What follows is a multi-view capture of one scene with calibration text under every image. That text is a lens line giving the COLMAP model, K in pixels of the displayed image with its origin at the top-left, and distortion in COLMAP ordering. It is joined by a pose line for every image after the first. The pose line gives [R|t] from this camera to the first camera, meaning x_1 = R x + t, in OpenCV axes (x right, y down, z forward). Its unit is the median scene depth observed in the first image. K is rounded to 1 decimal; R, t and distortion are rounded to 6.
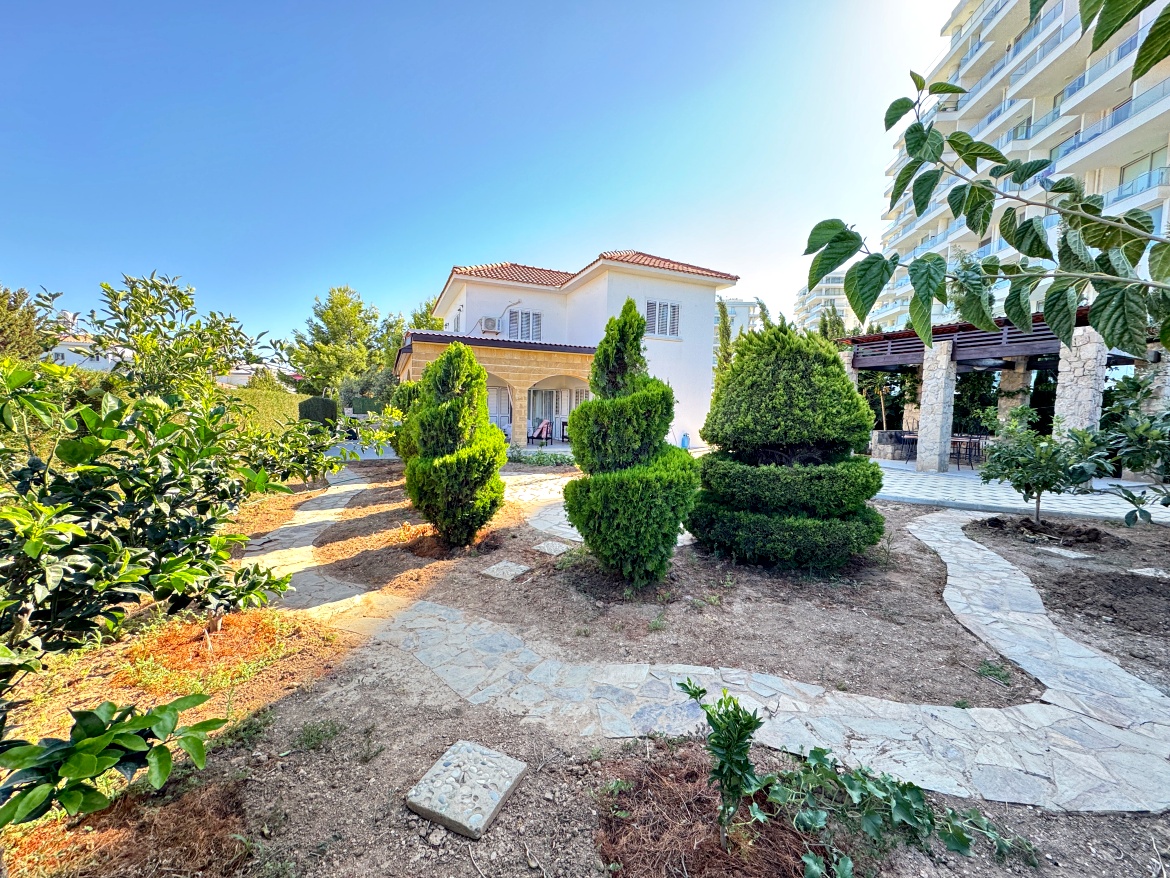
lens RADIAL K [[466.0, 0, 585.0], [0, 466.0, 439.0], [0, 0, 1]] dist [-0.002726, 0.000456]
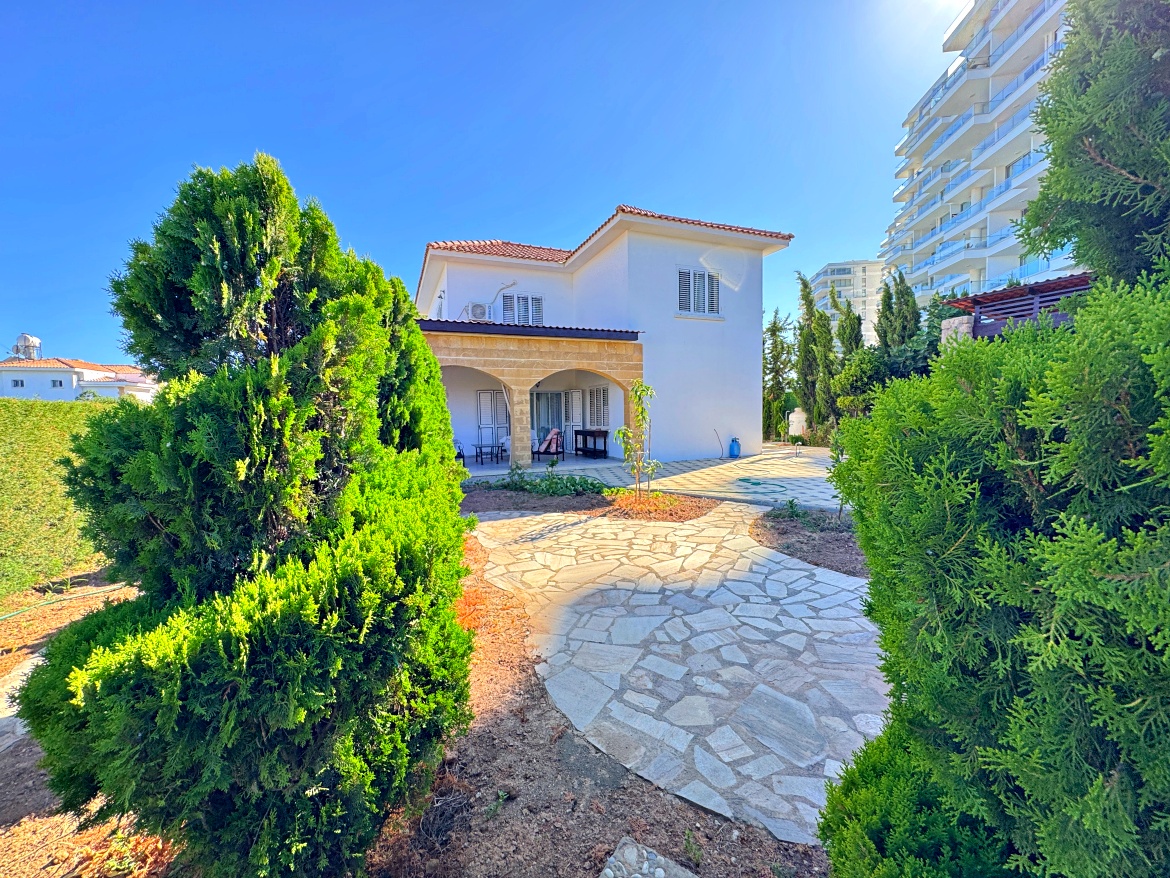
lens RADIAL K [[466.0, 0, 585.0], [0, 466.0, 439.0], [0, 0, 1]] dist [-0.002726, 0.000456]
pose [[0.998940, -0.045404, -0.007617, -0.029167], [0.045283, 0.998858, -0.015261, -0.010531], [0.008301, 0.014900, 0.999855, 0.232312]]
